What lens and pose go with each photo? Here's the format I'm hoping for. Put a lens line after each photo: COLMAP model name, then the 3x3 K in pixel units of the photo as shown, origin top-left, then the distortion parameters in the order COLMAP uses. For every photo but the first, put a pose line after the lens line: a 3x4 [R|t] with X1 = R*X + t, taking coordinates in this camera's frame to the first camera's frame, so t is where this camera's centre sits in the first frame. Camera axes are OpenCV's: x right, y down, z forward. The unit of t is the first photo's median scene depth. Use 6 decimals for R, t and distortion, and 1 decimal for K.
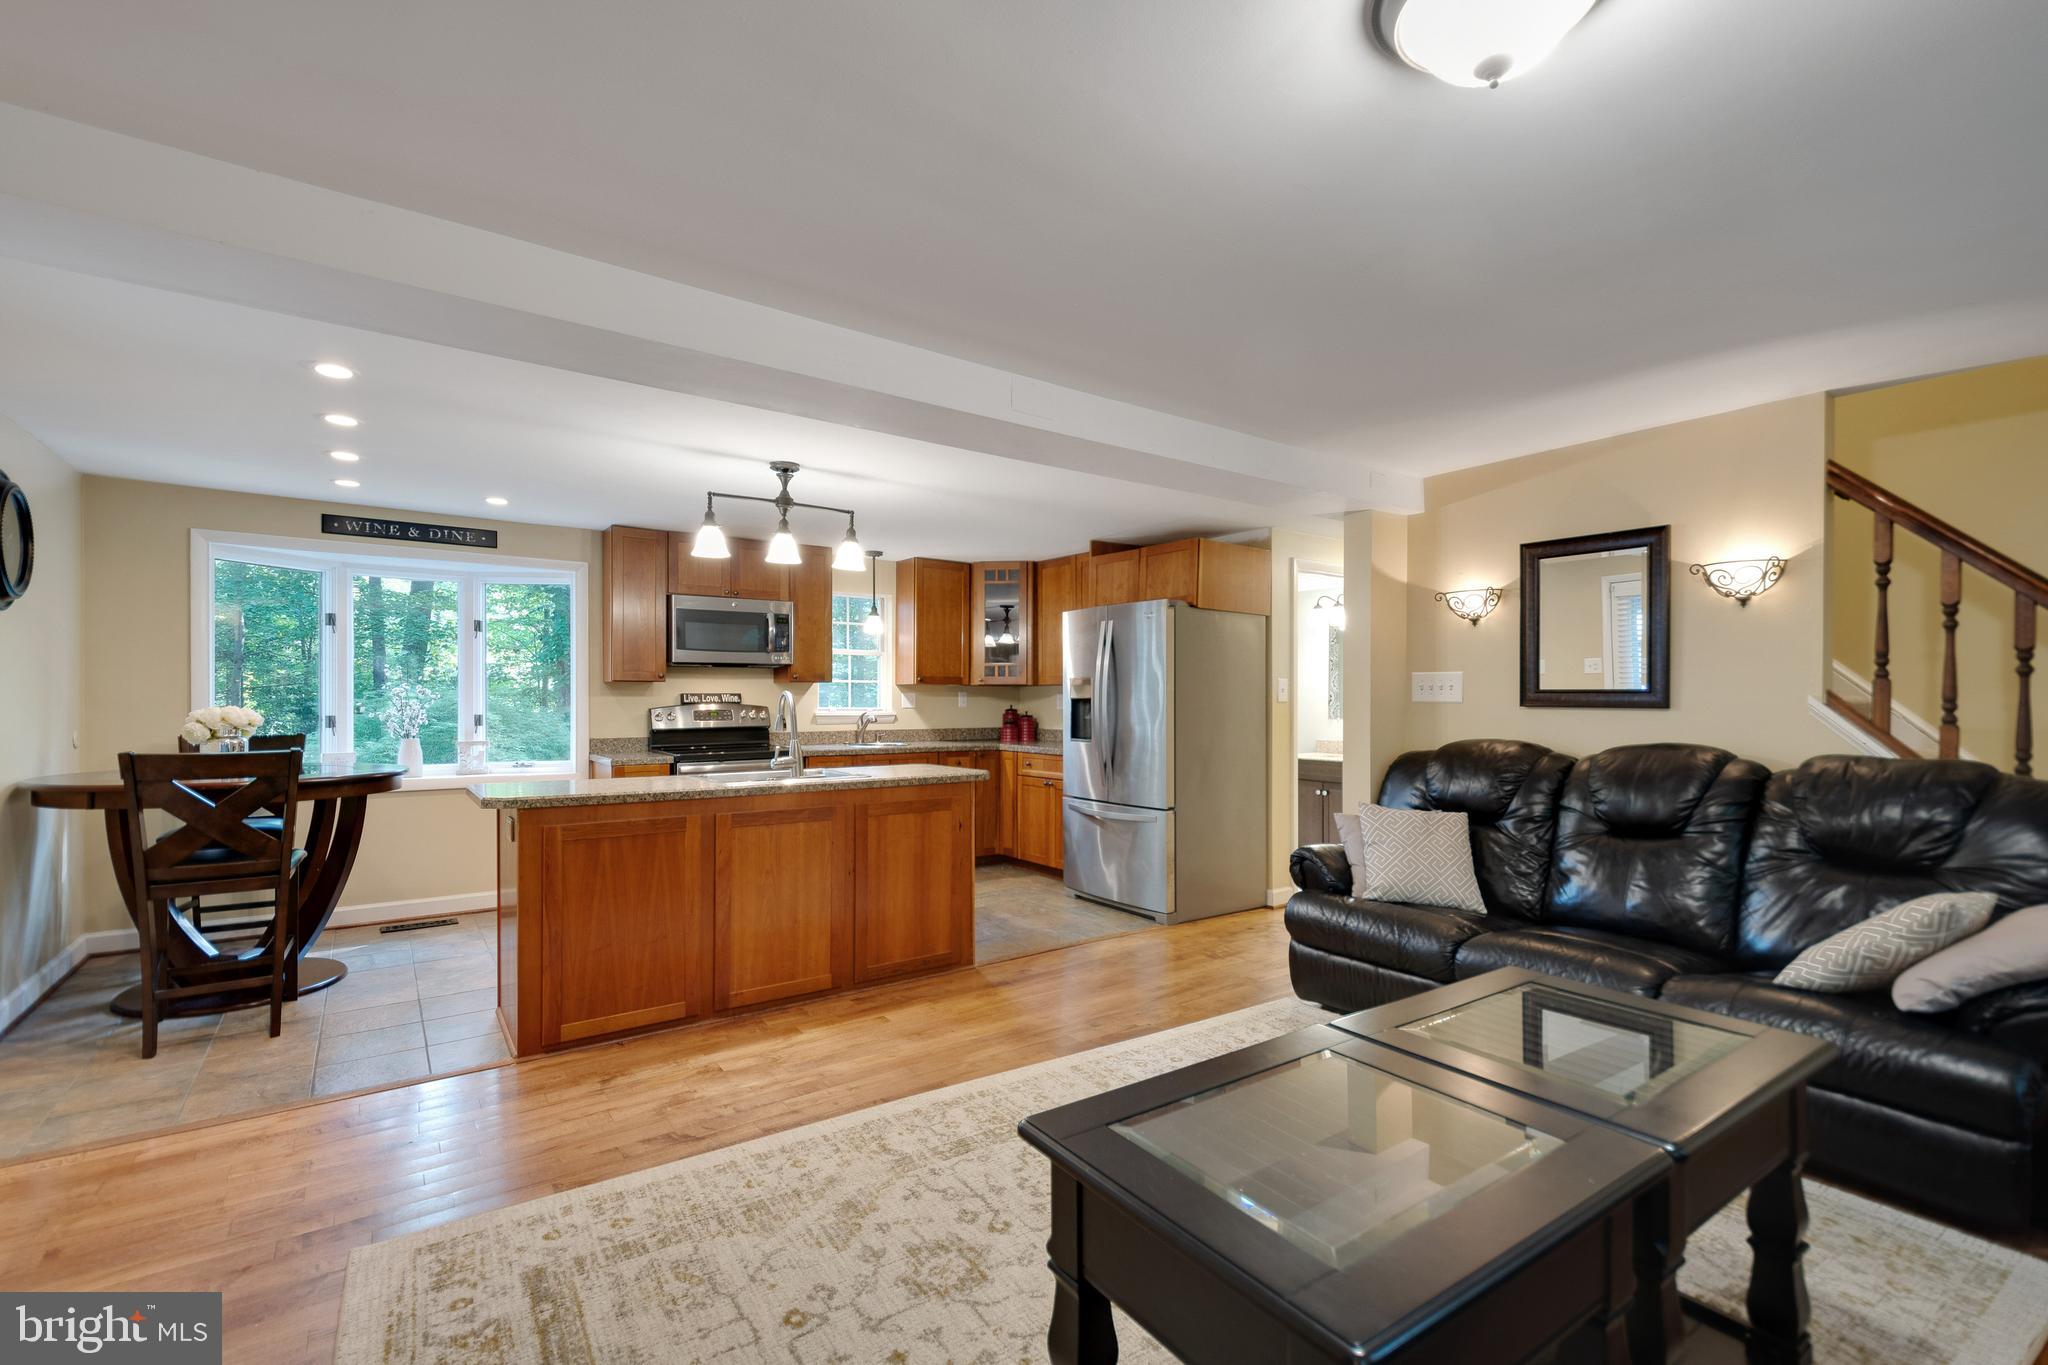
lens RADIAL K [[905.8, 0, 1039.3], [0, 905.8, 696.8], [0, 0, 1]] dist [0.026385, -0.010316]
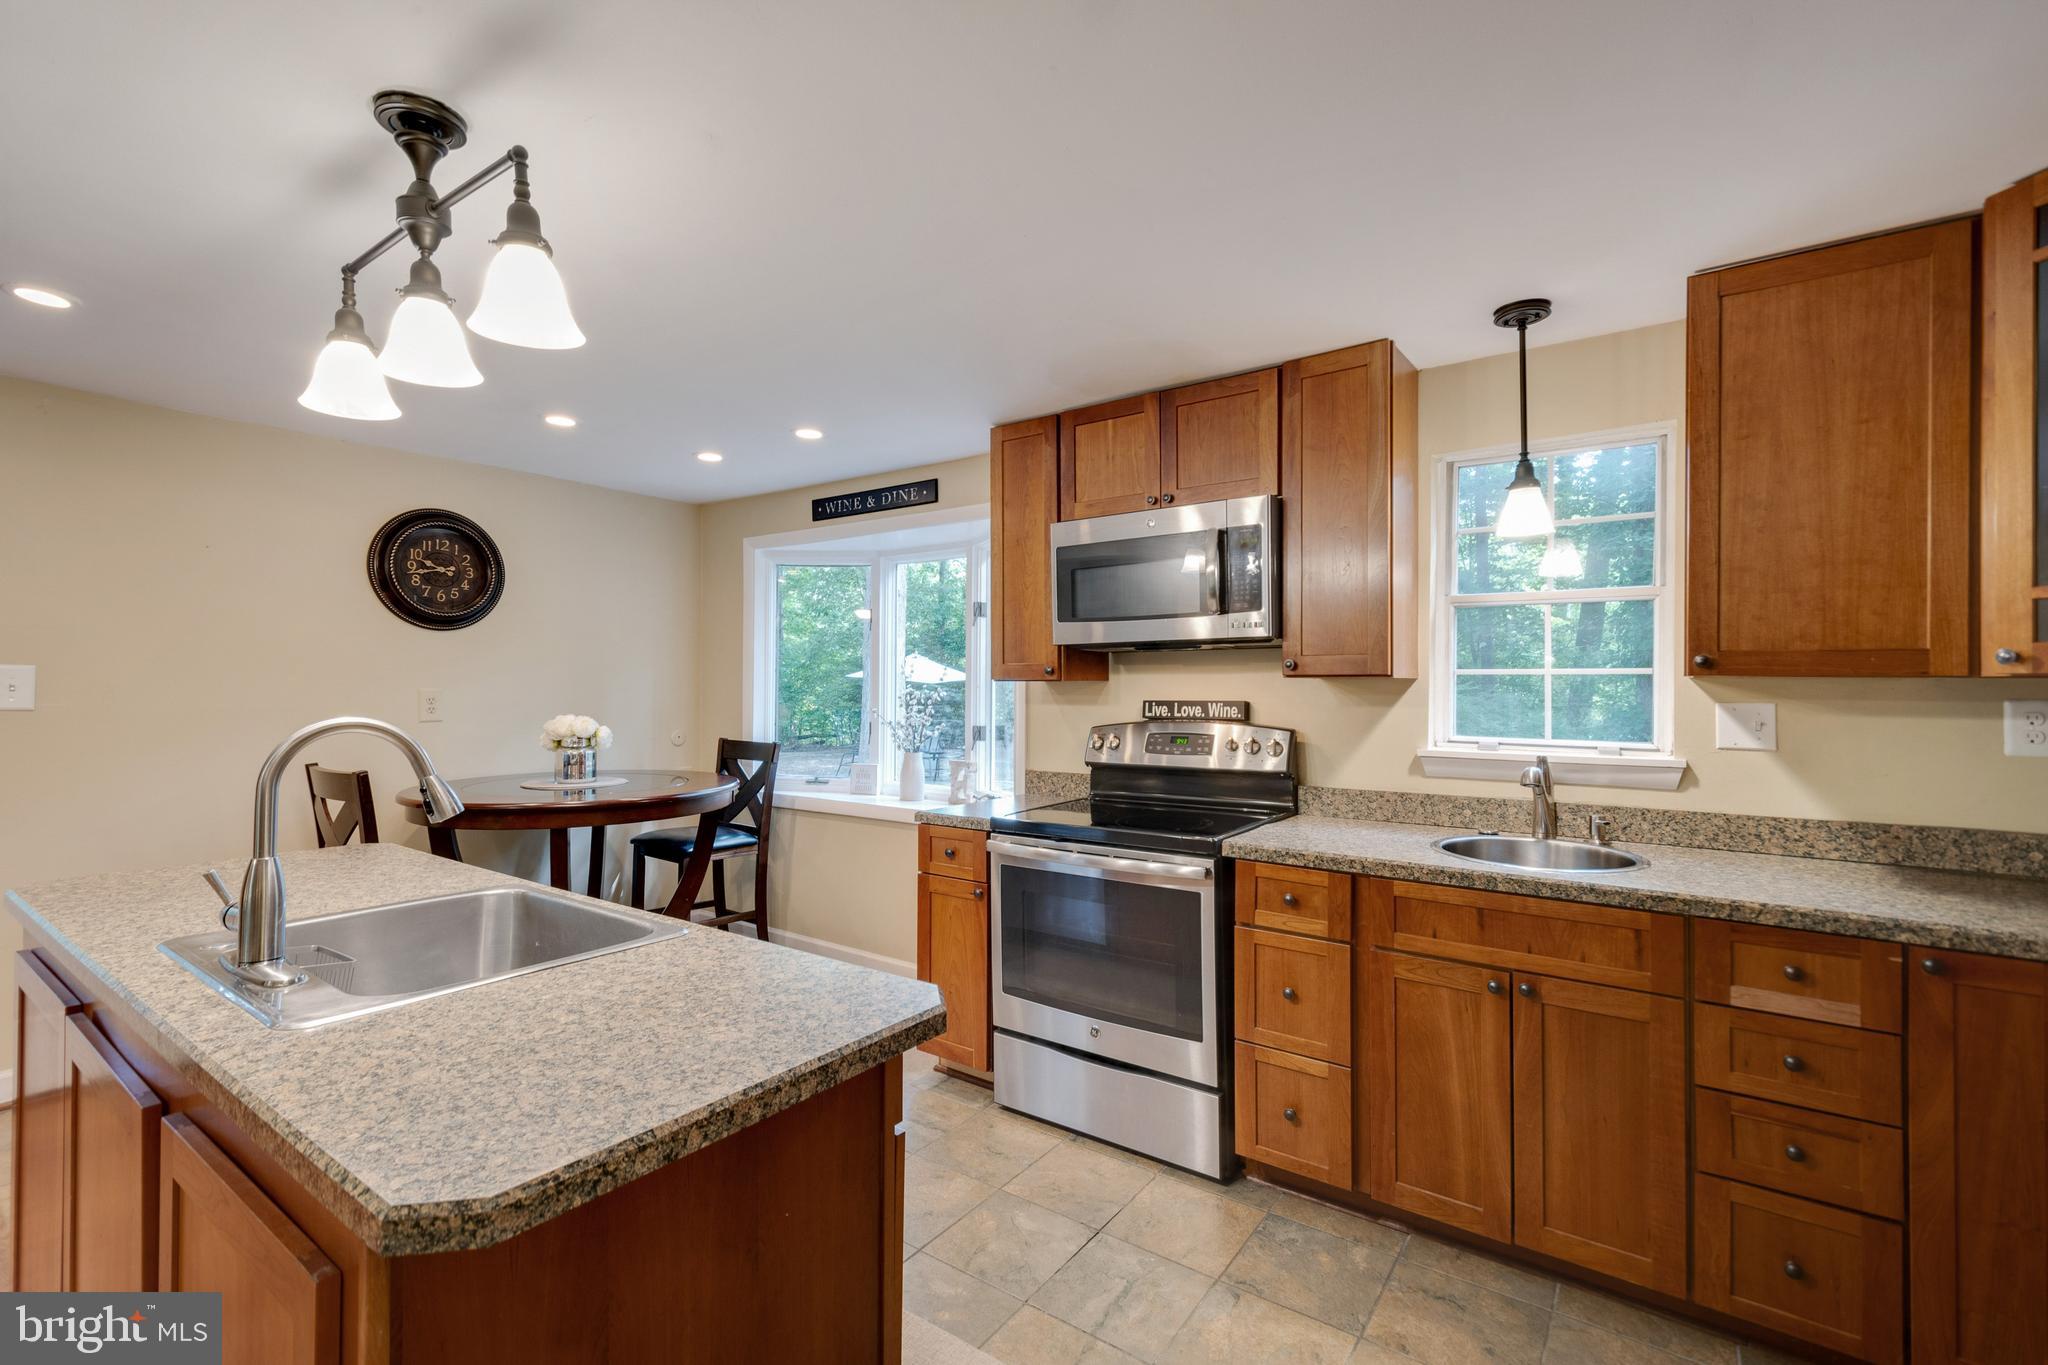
lens RADIAL K [[901.2, 0, 1020.4], [0, 901.2, 674.6], [0, 0, 1]] dist [0.015228, -0.000094]
pose [[0.298464, -0.013351, -0.954328, 0.124410], [0.001107, 0.999906, -0.013643, -0.014346], [0.954420, 0.003015, 0.298451, 0.903075]]
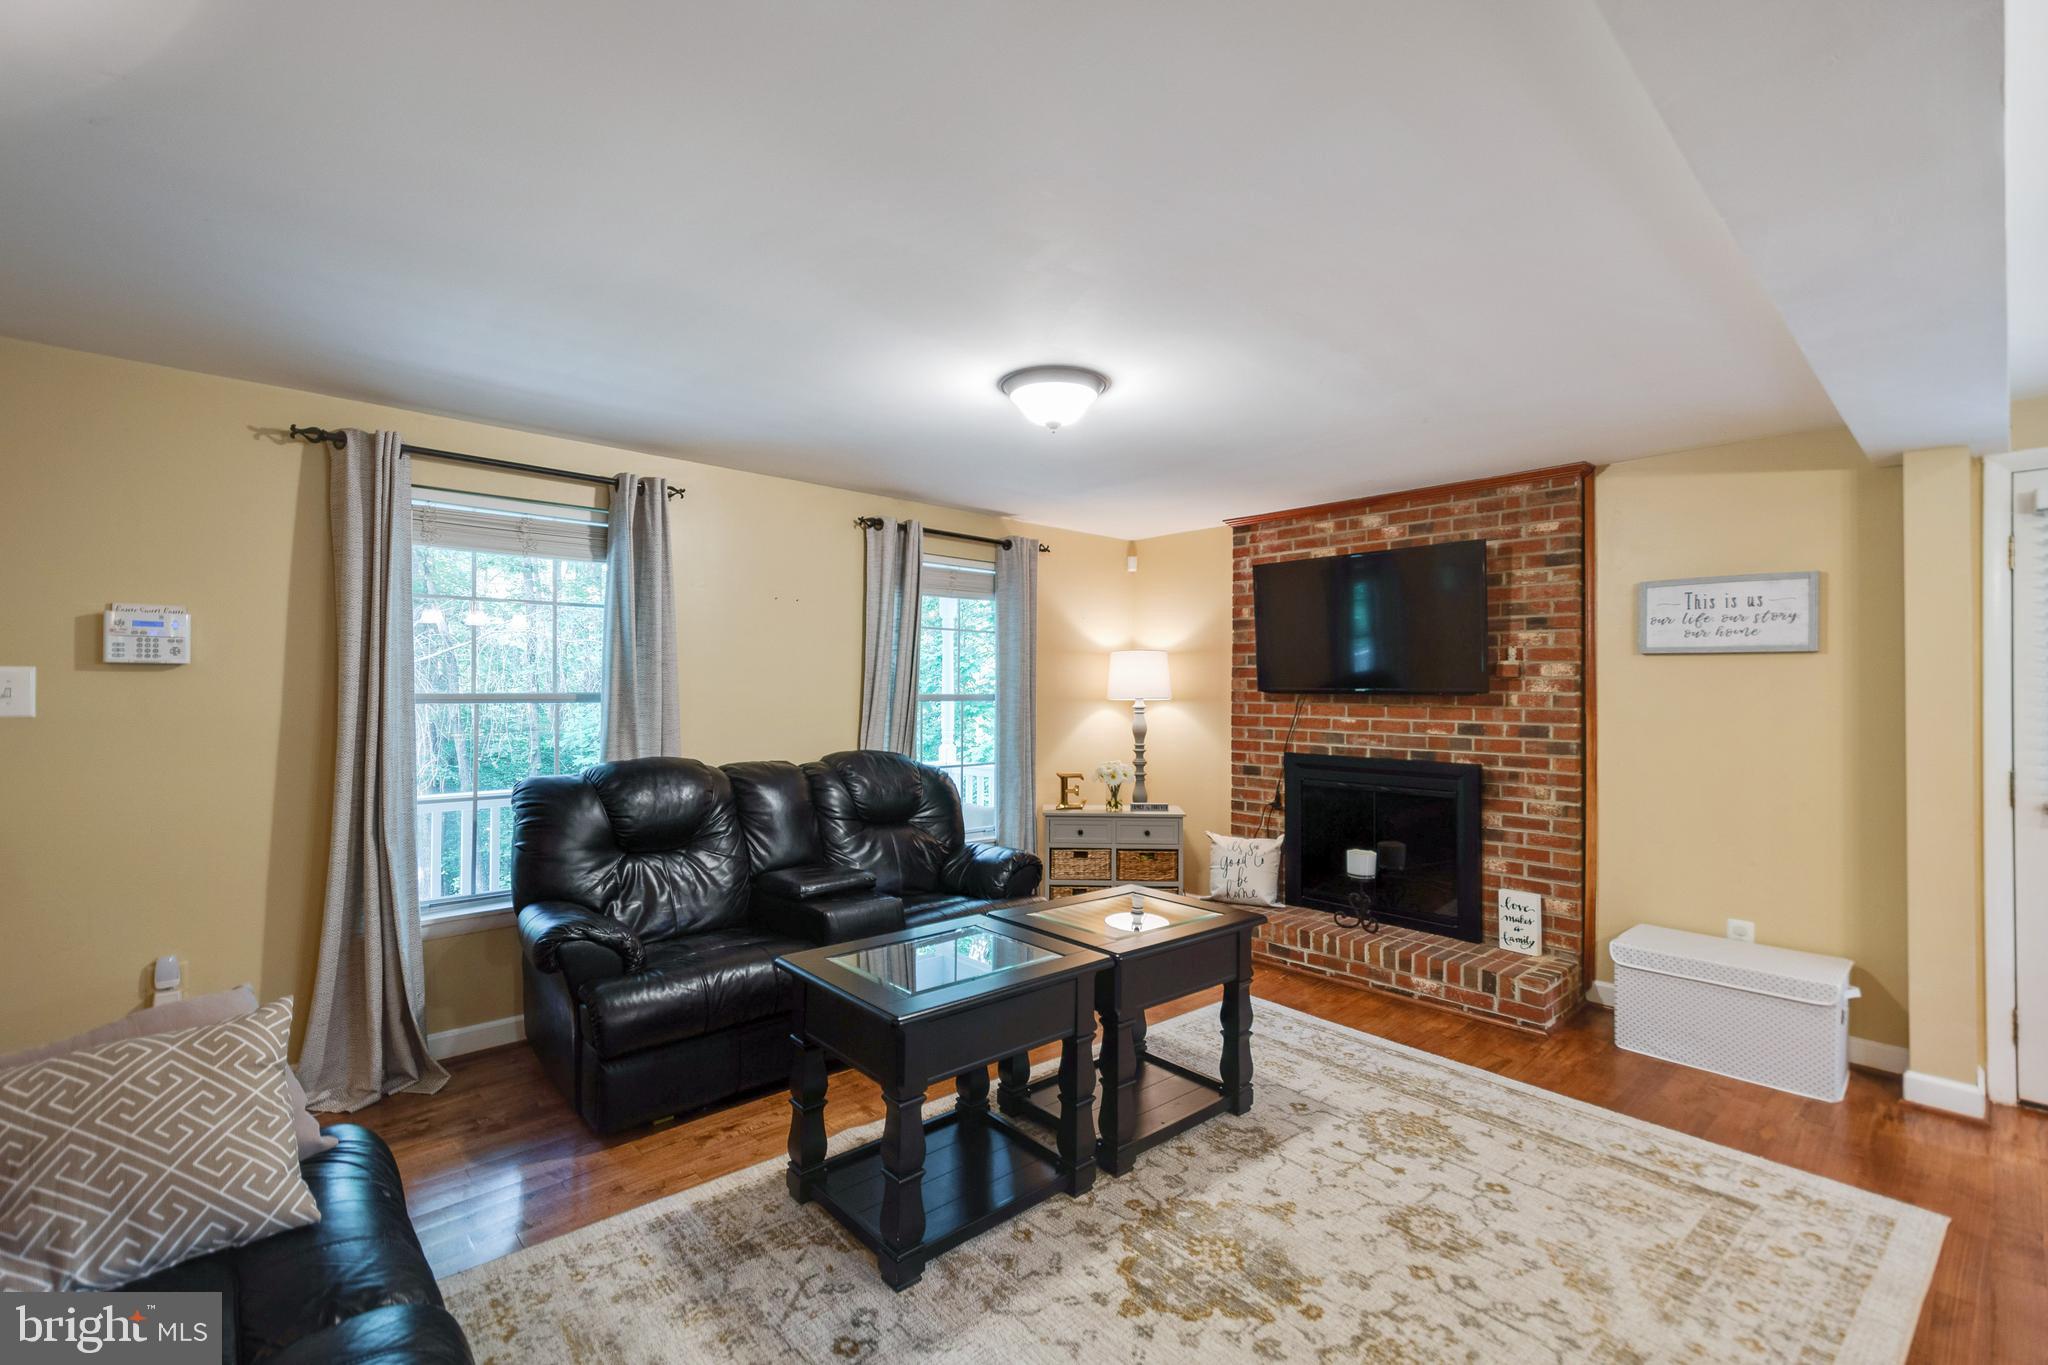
lens RADIAL K [[887.3, 0, 1033.8], [0, 887.3, 683.2], [0, 0, 1]] dist [0.024393, -0.009250]
pose [[-0.993793, -0.008043, -0.110953, 0.205654], [-0.006770, 0.999907, -0.011846, -0.015635], [0.111038, -0.011022, -0.993755, 0.819450]]
